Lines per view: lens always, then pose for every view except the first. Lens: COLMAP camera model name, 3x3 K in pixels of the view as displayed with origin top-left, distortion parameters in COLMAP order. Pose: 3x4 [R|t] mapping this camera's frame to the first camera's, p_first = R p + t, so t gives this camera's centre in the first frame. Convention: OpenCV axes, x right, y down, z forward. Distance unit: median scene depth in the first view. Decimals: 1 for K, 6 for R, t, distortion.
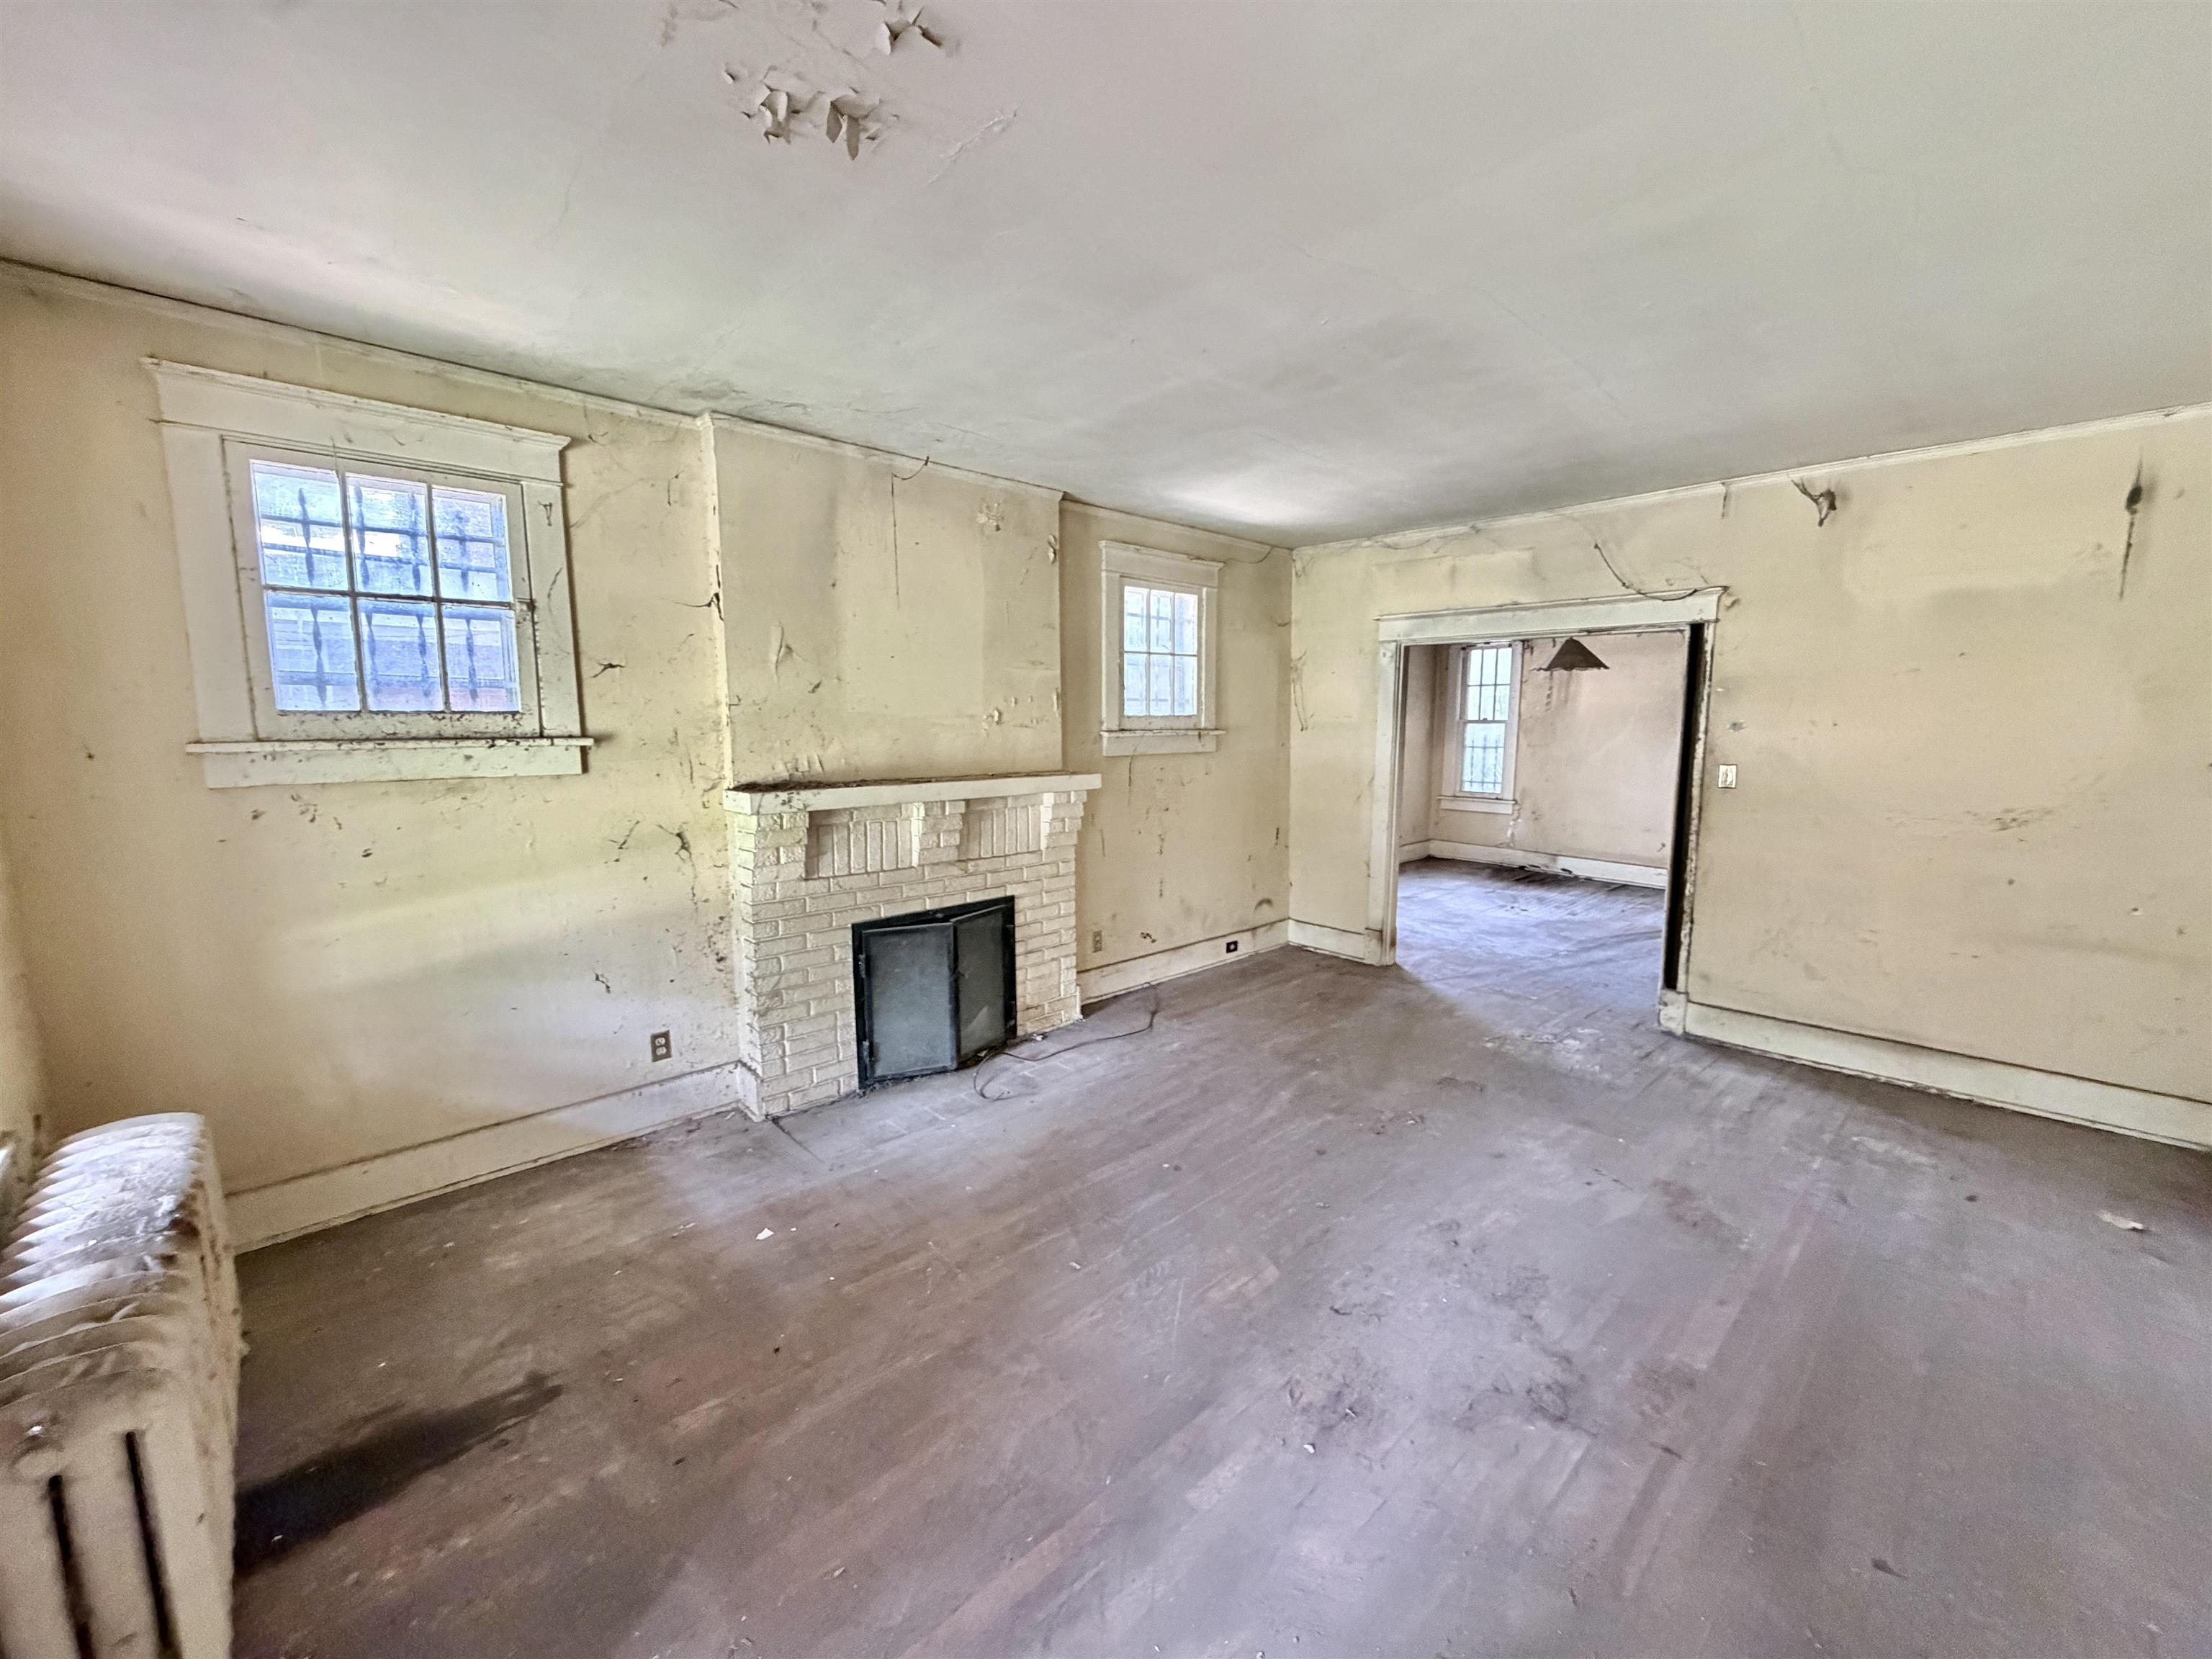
lens RADIAL K [[882.9, 0, 1097.6], [0, 882.9, 821.1], [0, 0, 1]] dist [-0.000842, 0.000117]
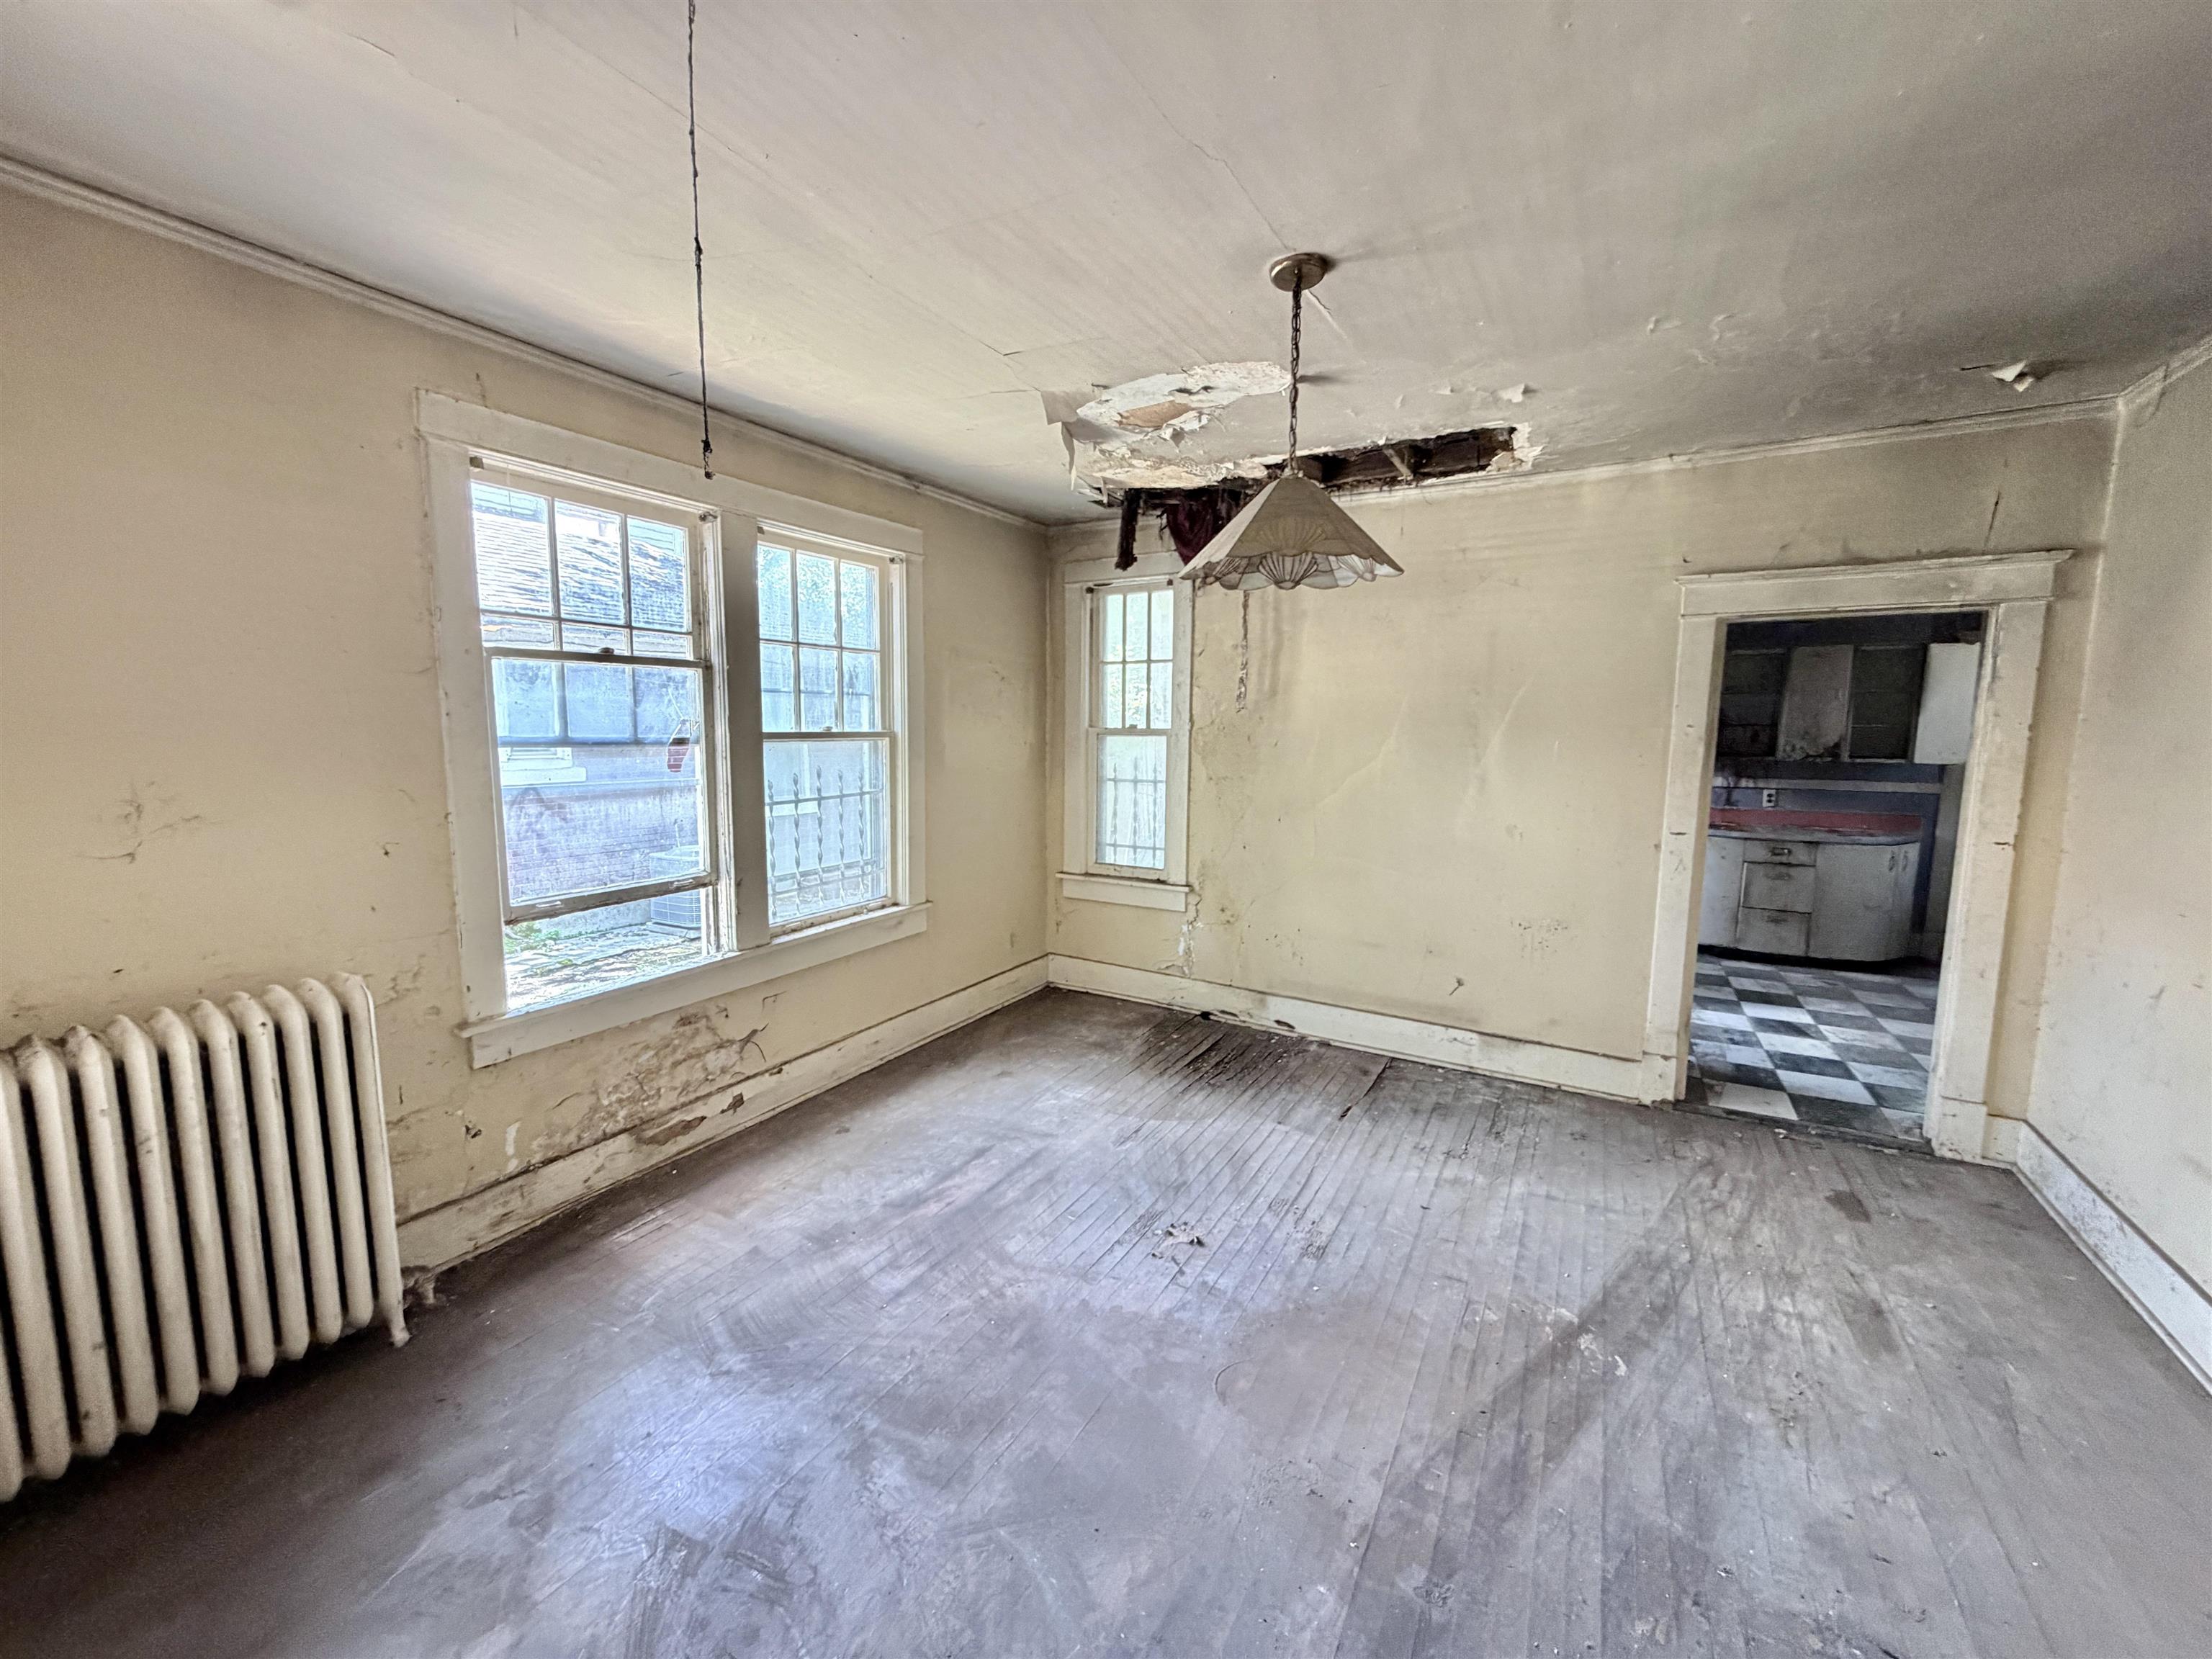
lens RADIAL K [[882.9, 0, 1103.4], [0, 882.9, 831.7], [0, 0, 1]] dist [-0.000842, 0.000117]
pose [[0.952203, -0.036294, 0.303302, 0.265875], [0.035166, 0.999339, 0.009183, -0.060142], [-0.303435, 0.001922, 0.952850, 0.515844]]
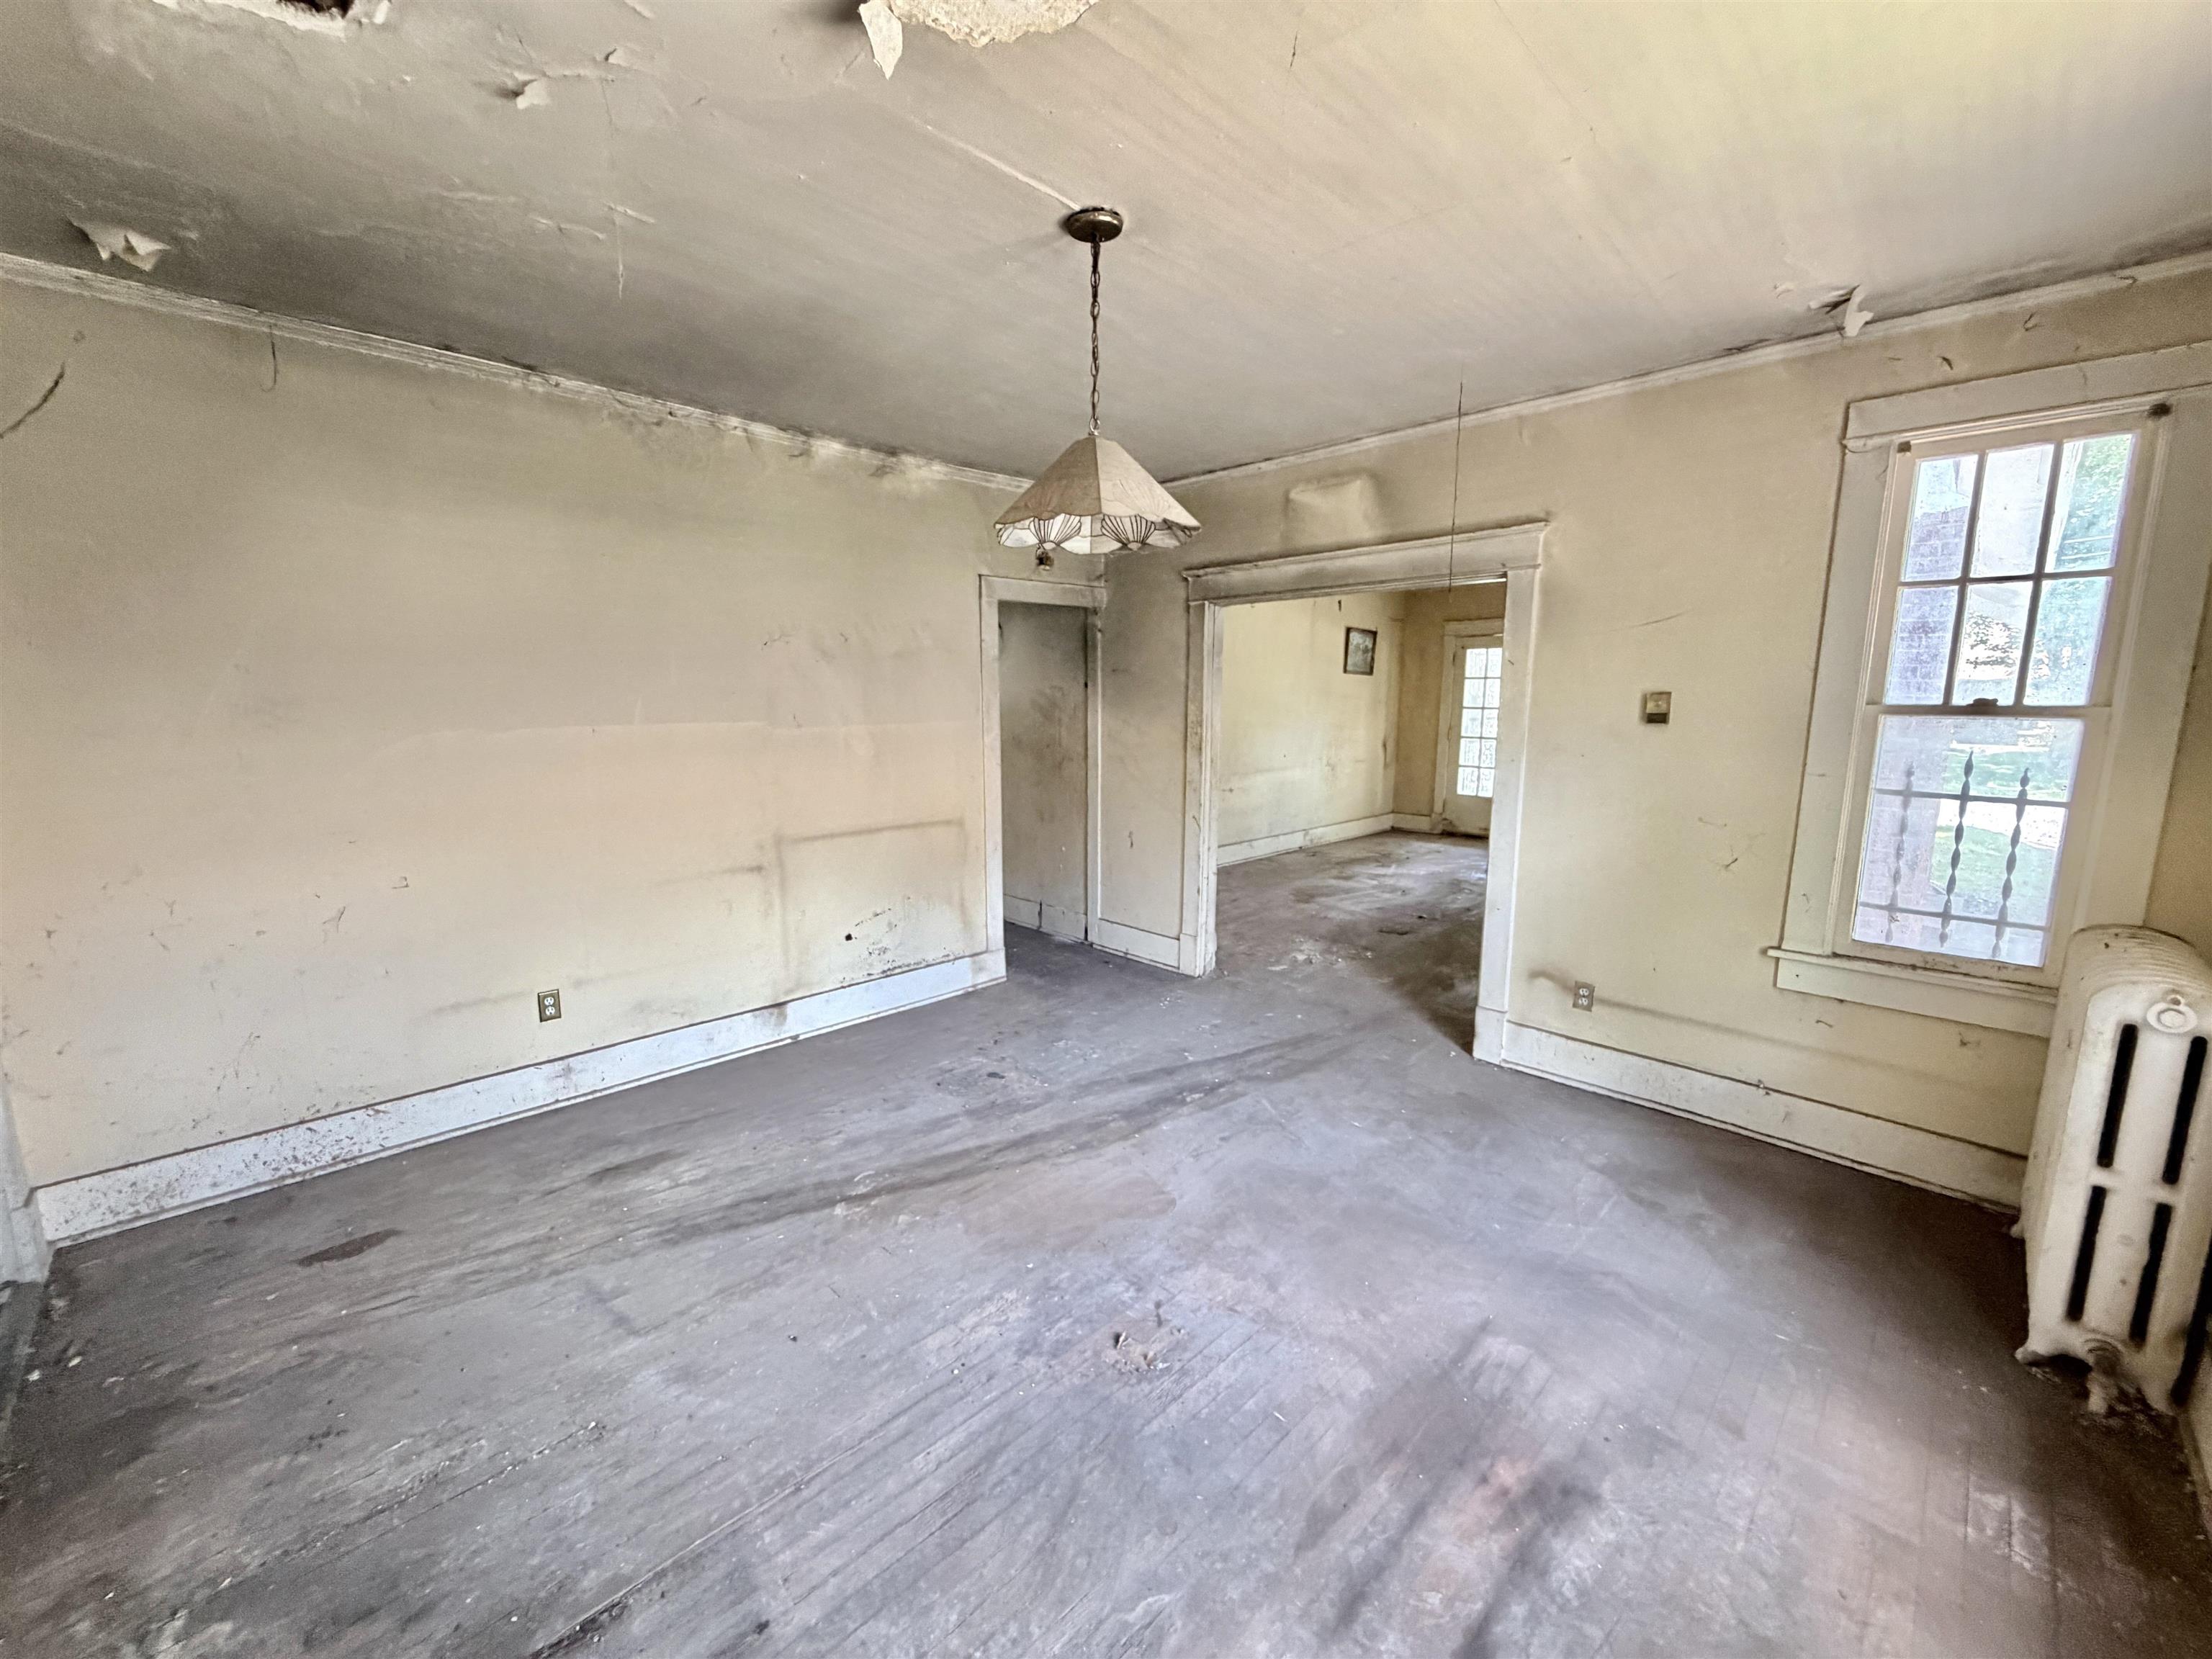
lens RADIAL K [[882.9, 0, 1097.1], [0, 882.9, 837.1], [0, 0, 1]] dist [-0.000842, 0.000117]
pose [[-0.999573, -0.000863, -0.029191, 0.392046], [-0.009059, 0.959423, 0.281825, -0.113123], [0.027763, 0.281969, -0.959022, 0.969267]]
